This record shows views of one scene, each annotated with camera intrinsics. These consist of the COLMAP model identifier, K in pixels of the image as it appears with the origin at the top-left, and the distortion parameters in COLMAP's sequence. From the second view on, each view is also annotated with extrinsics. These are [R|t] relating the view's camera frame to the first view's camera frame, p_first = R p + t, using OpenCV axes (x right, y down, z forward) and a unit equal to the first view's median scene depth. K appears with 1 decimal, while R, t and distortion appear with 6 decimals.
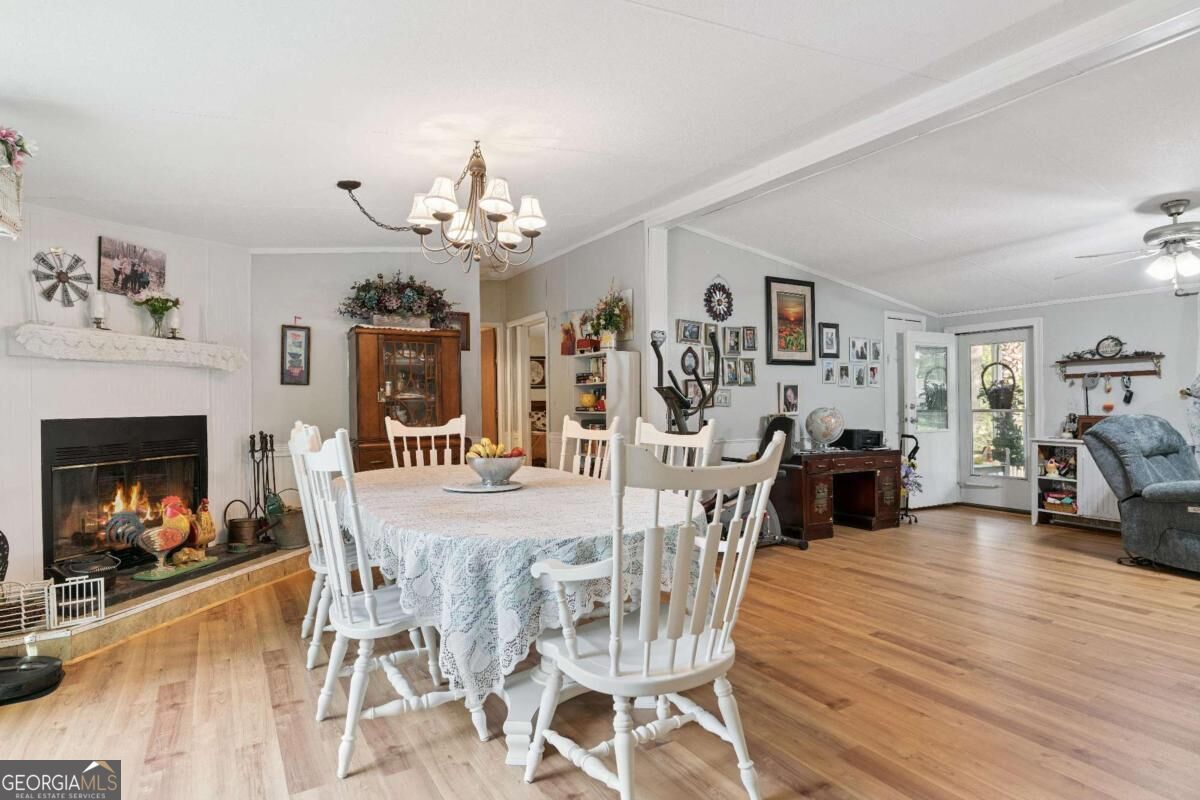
lens RADIAL K [[620.3, 0, 600.0], [0, 620.3, 400.0], [0, 0, 1]] dist [0.000879, 0.000367]
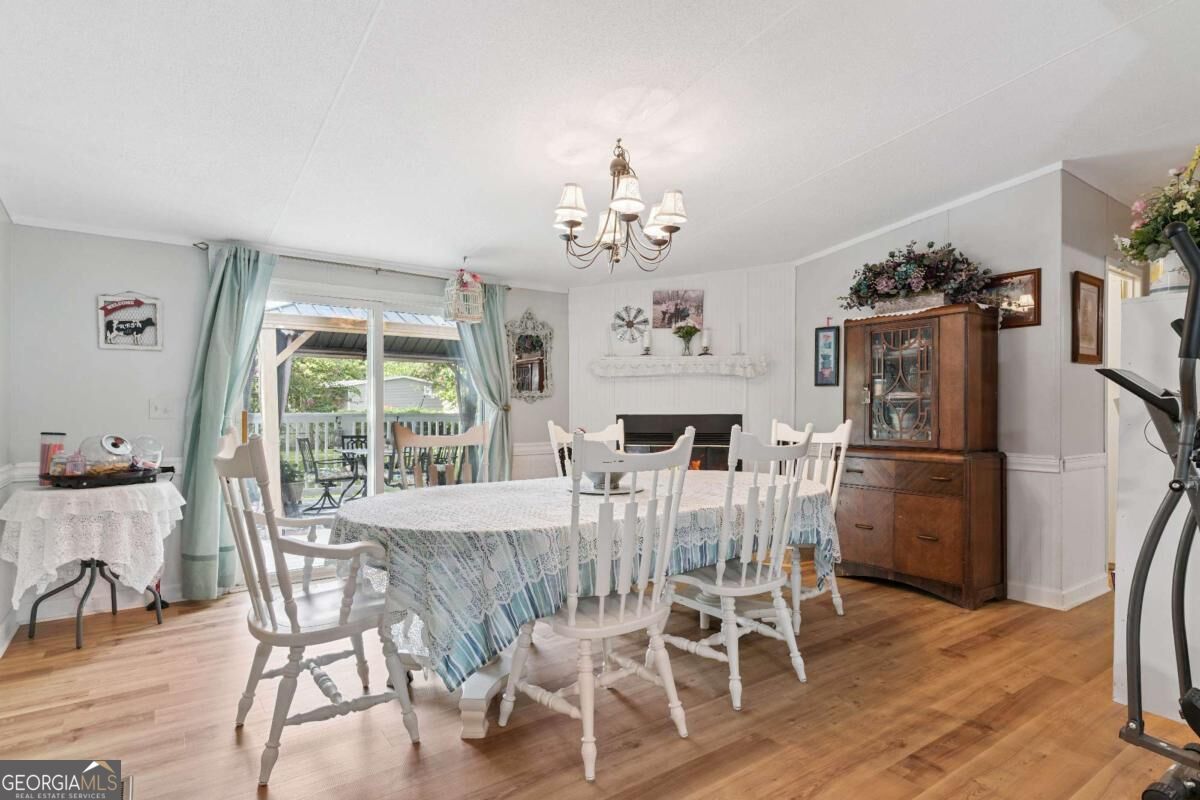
lens RADIAL K [[642.6, 0, 600.0], [0, 642.6, 400.0], [0, 0, 1]] dist [-0.001421, -0.000213]
pose [[0.065571, -0.006458, -0.997827, 0.651981], [0.007030, 0.999957, -0.006010, 0.001809], [0.997823, -0.006621, 0.065613, 0.718929]]
